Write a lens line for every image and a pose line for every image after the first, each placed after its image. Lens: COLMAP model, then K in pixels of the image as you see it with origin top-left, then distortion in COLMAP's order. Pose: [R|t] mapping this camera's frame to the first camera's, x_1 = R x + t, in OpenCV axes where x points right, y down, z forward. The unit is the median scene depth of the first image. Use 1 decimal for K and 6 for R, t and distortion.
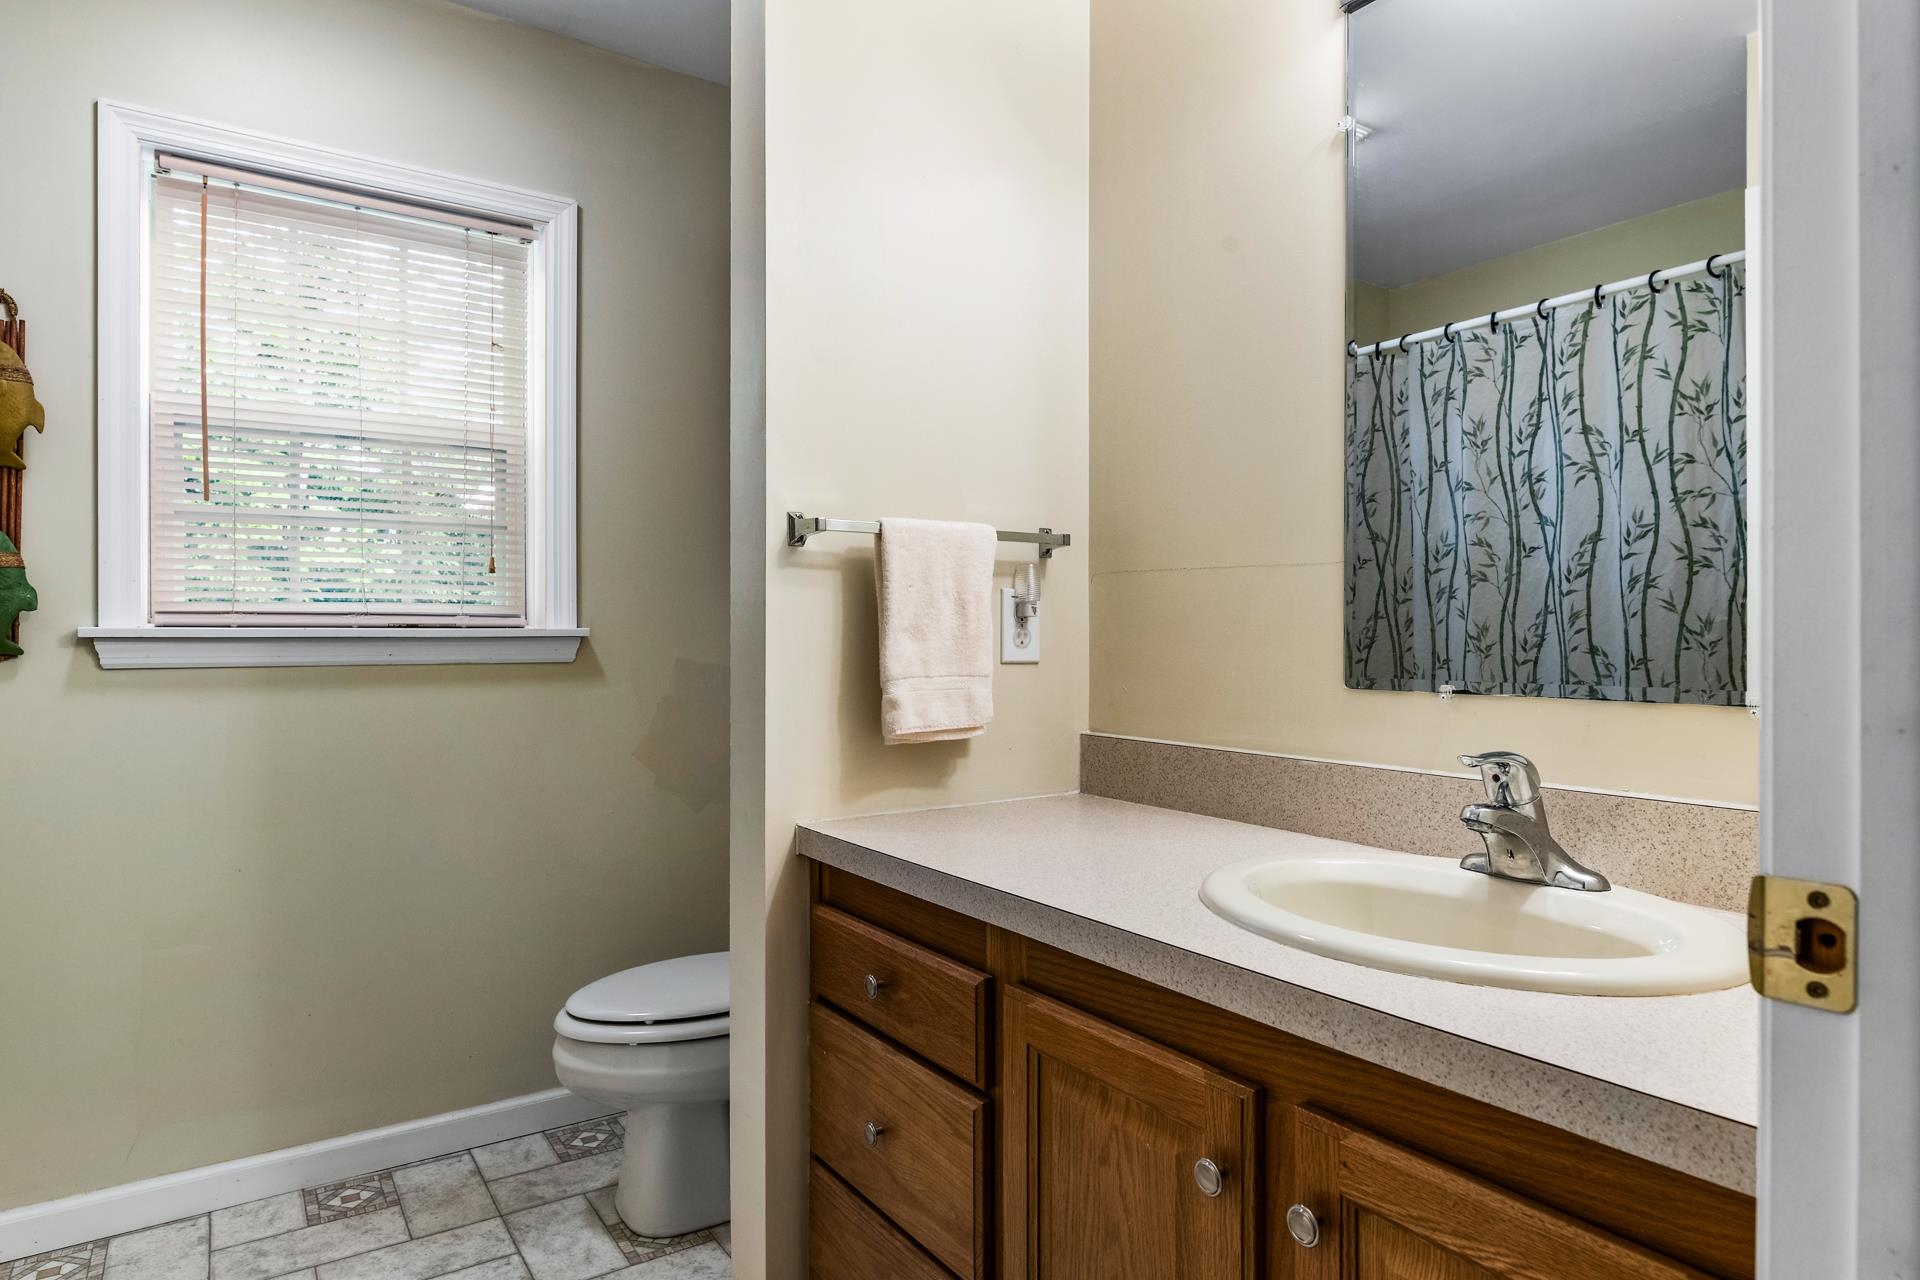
lens RADIAL K [[1107.4, 0, 961.7], [0, 1107.4, 634.7], [0, 0, 1]] dist [0.000204, 0.000643]
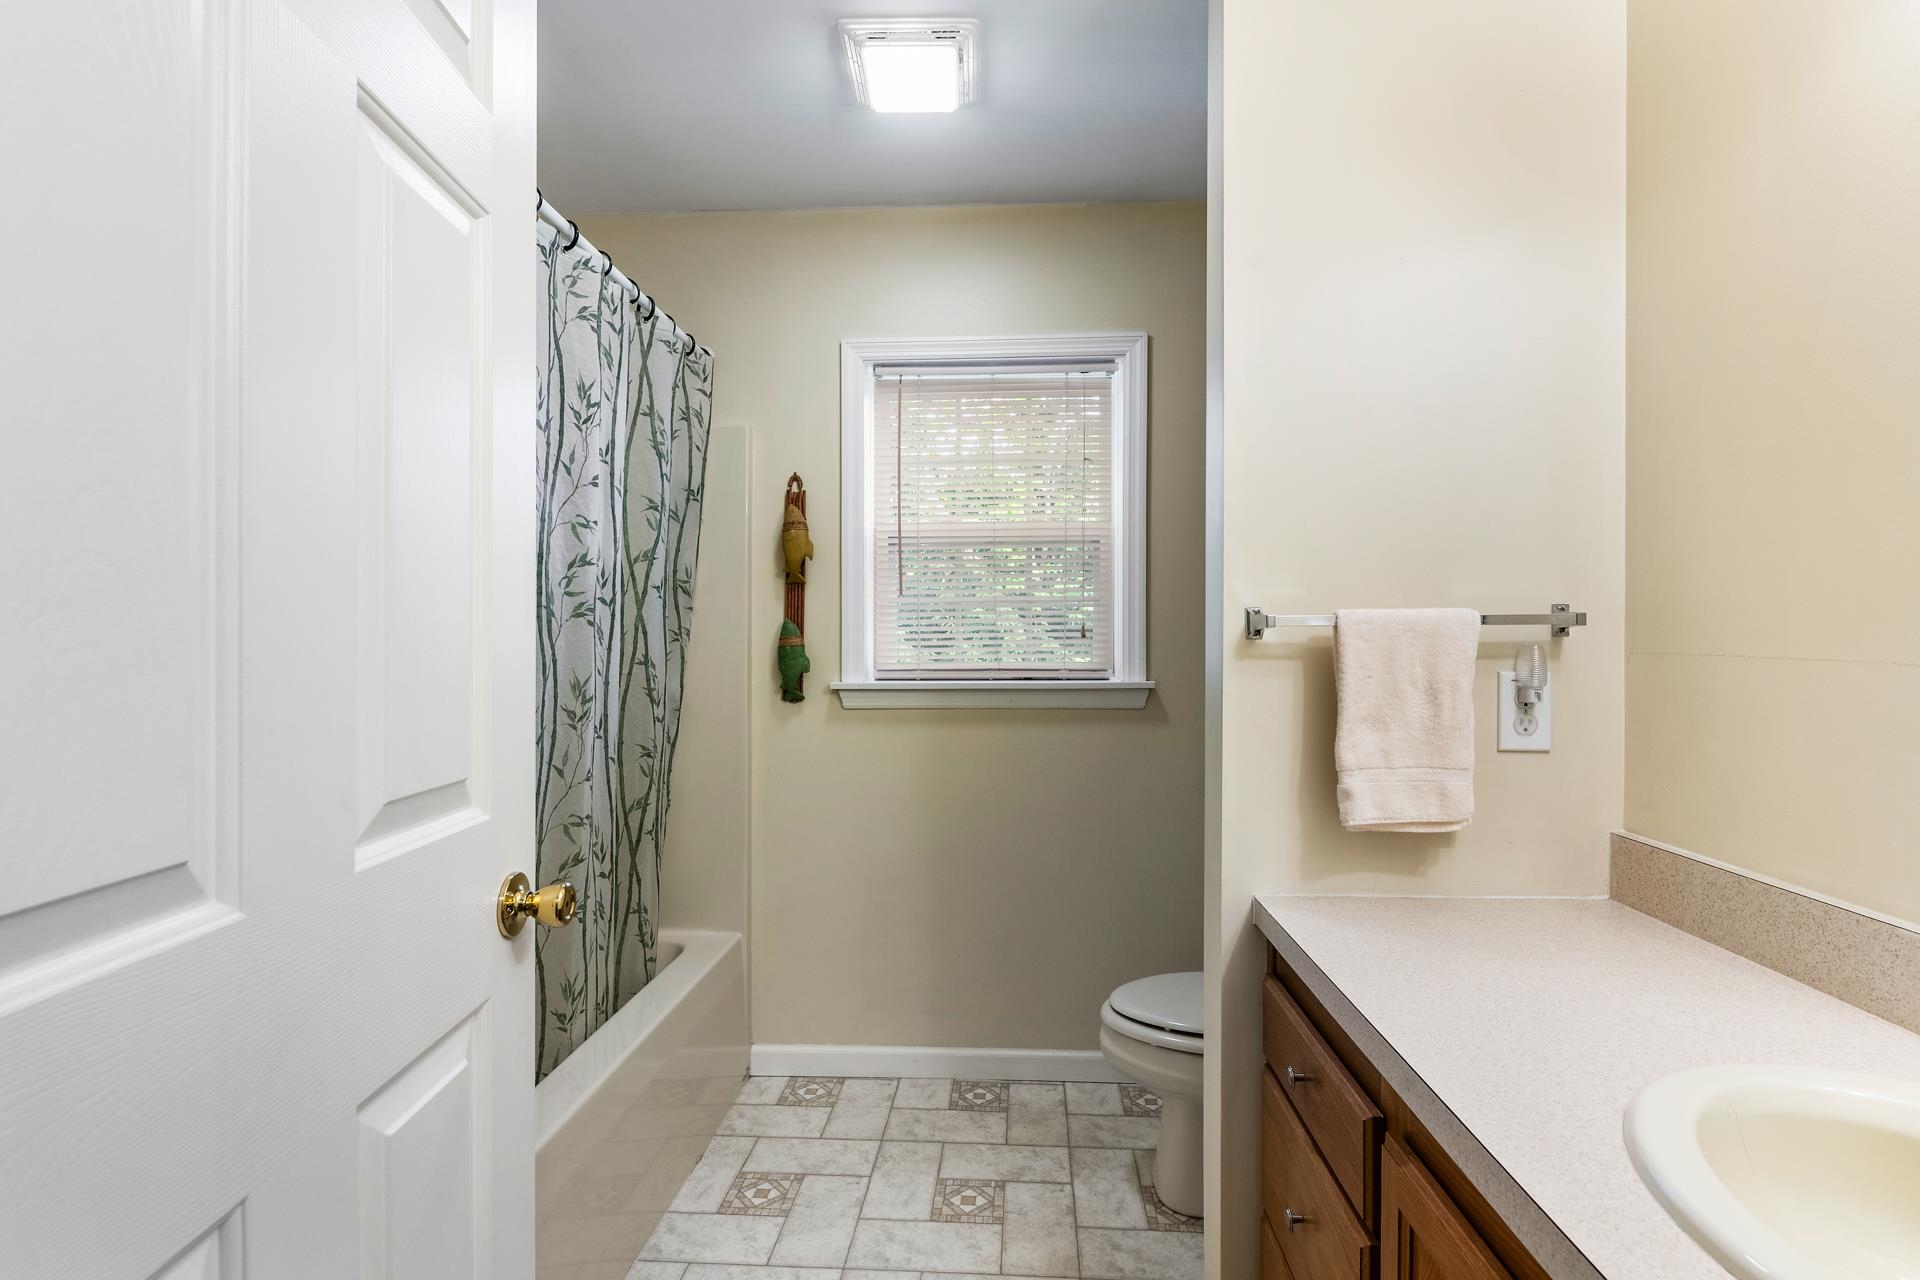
lens RADIAL K [[909.3, 0, 962.2], [0, 909.3, 646.9], [0, 0, 1]] dist [0.000767, -0.004669]
pose [[0.789526, -0.000362, -0.613717, 0.139833], [0.004891, 0.999972, 0.005702, -0.064577], [0.613697, -0.007503, 0.789506, 0.101151]]
